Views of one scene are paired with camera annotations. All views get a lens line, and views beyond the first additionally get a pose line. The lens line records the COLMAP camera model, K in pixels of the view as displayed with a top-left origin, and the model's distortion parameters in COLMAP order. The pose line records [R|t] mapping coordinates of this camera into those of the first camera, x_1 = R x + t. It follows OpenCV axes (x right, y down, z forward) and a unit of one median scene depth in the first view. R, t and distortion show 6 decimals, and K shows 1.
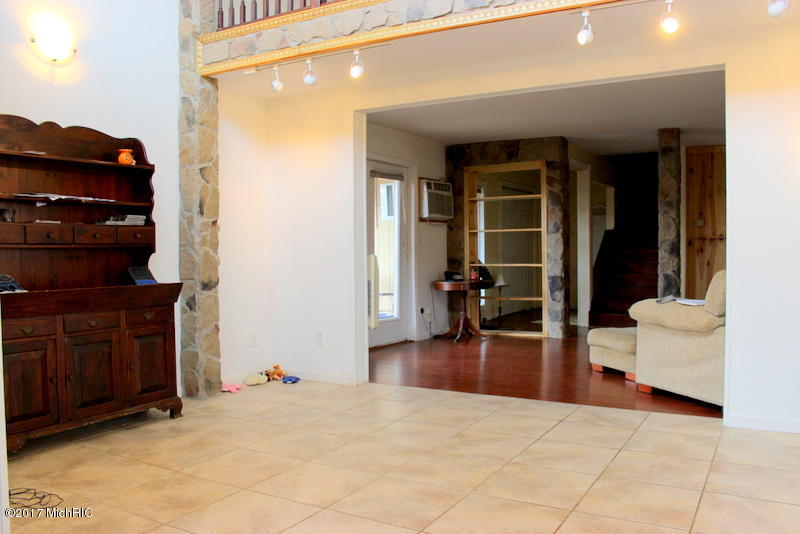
lens RADIAL K [[659.8, 0, 387.3], [0, 659.8, 269.8], [0, 0, 1]] dist [-0.180825, 0.141256]
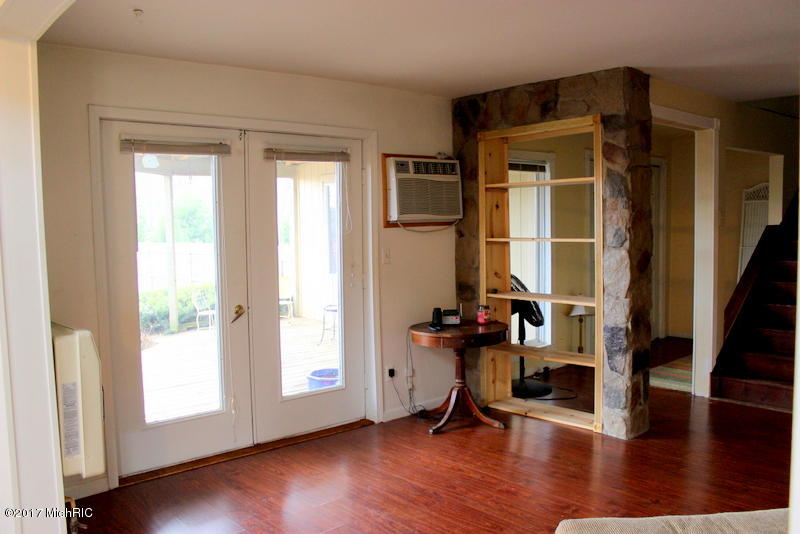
lens RADIAL K [[659.8, 0, 387.3], [0, 659.8, 269.8], [0, 0, 1]] dist [-0.180825, 0.141256]
pose [[0.950292, 0.012904, -0.311093, 0.239504], [0.001067, 0.999000, 0.044696, -0.061516], [0.311358, -0.042806, 0.949328, 0.423550]]
